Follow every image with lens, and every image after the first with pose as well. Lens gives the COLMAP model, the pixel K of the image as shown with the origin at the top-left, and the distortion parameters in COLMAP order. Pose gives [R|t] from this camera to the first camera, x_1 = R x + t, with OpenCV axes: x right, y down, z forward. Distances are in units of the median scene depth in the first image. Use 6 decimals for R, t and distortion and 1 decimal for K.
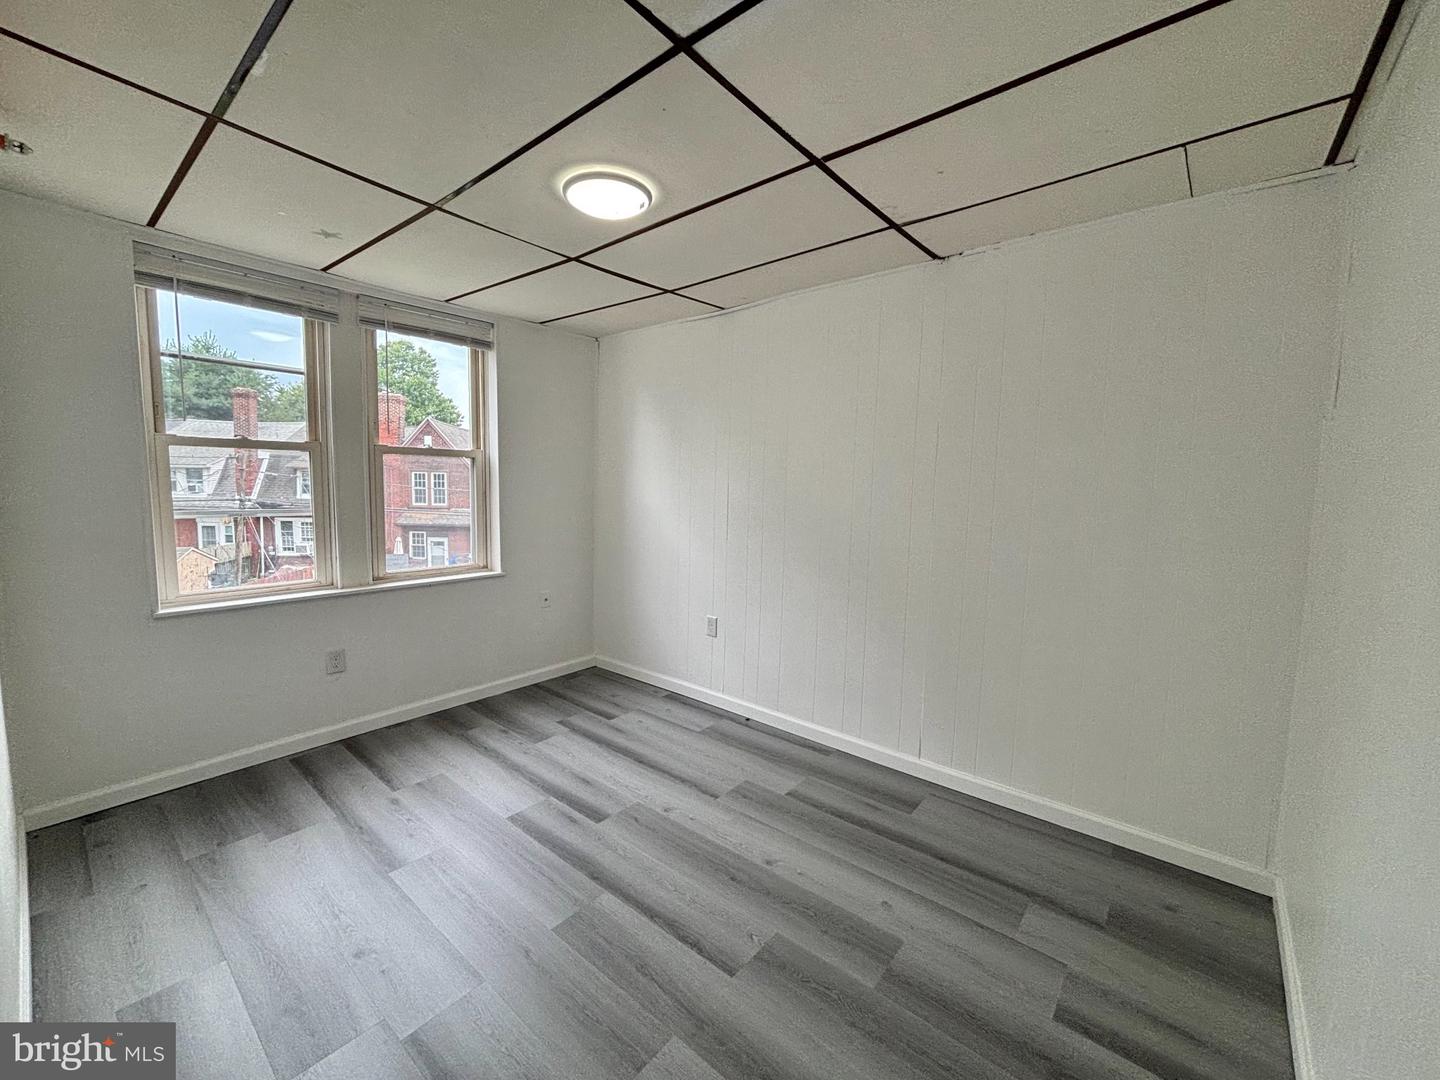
lens RADIAL K [[586.0, 0, 713.6], [0, 586.0, 537.9], [0, 0, 1]] dist [0.000607, 0.000467]
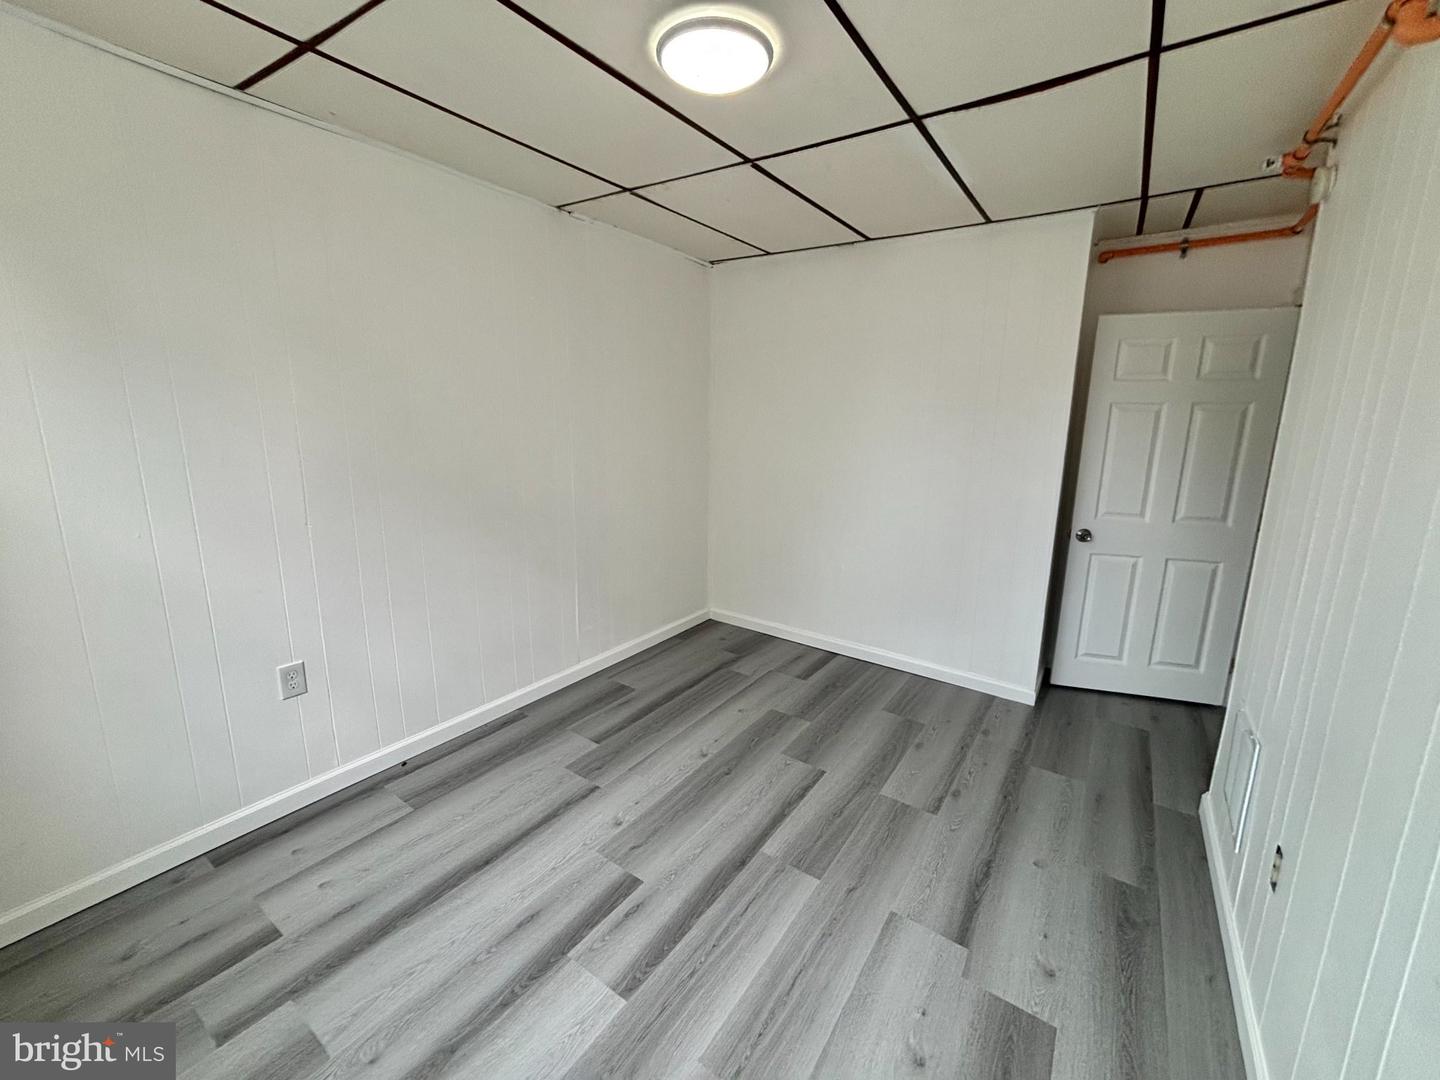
lens RADIAL K [[586.0, 0, 713.6], [0, 586.0, 537.9], [0, 0, 1]] dist [0.000607, 0.000467]
pose [[-0.087769, -0.222305, 0.971019, -0.840845], [0.085777, 0.969473, 0.229704, -0.123817], [-0.992441, 0.103452, -0.066021, 0.890232]]
